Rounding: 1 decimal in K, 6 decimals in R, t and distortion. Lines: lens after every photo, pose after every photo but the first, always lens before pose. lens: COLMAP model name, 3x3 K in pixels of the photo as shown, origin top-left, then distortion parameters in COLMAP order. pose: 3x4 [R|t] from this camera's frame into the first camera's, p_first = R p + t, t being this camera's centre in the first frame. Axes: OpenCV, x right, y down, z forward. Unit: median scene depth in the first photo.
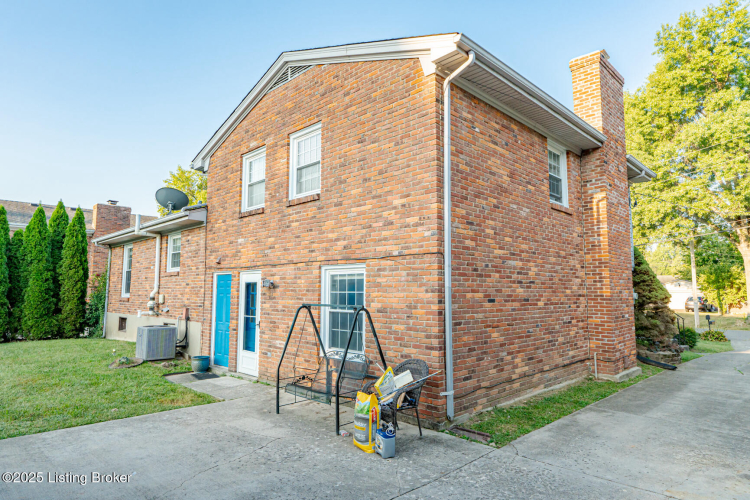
lens RADIAL K [[446.8, 0, 374.7], [0, 446.8, 245.9], [0, 0, 1]] dist [-0.000419, -0.000800]
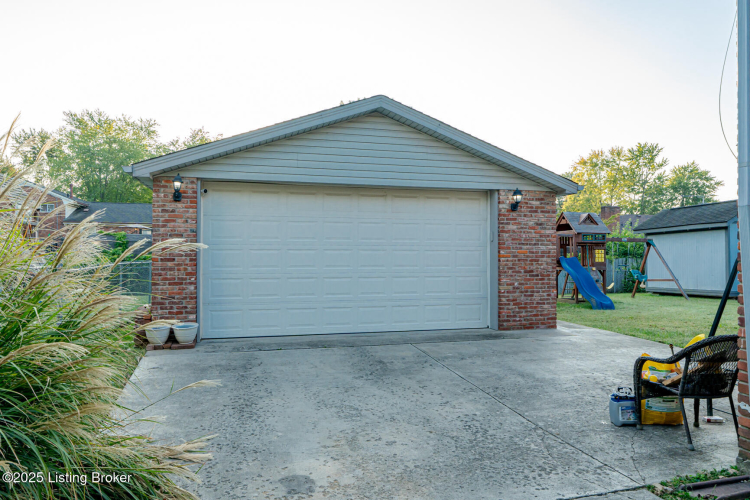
lens RADIAL K [[501.4, 0, 375.0], [0, 501.4, 250.0], [0, 0, 1]] dist [-0.001563, -0.000579]
pose [[-0.503998, -0.010495, -0.863641, 0.554114], [0.081011, 0.994944, -0.059366, 0.089929], [0.859897, -0.099885, -0.500599, 0.581931]]
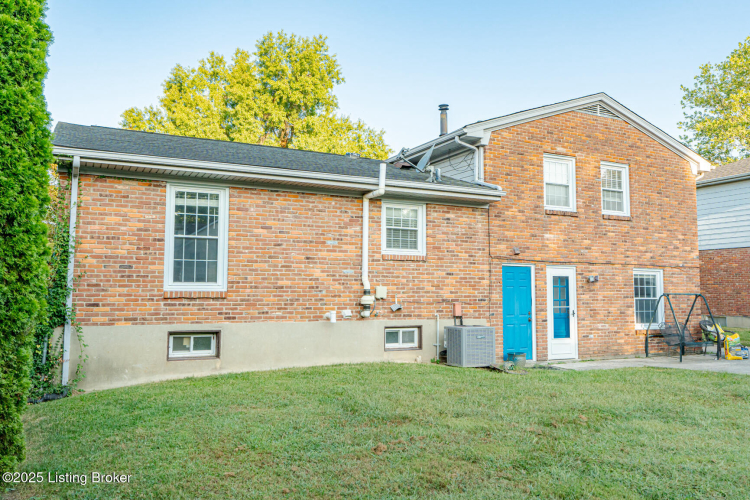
lens RADIAL K [[599.4, 0, 375.0], [0, 599.4, 250.0], [0, 0, 1]] dist [-0.000760, 0.001200]
pose [[0.309248, 0.070003, 0.948401, -1.894643], [-0.101362, 0.994032, -0.040320, 0.128077], [-0.945564, -0.083663, 0.314498, 1.011856]]
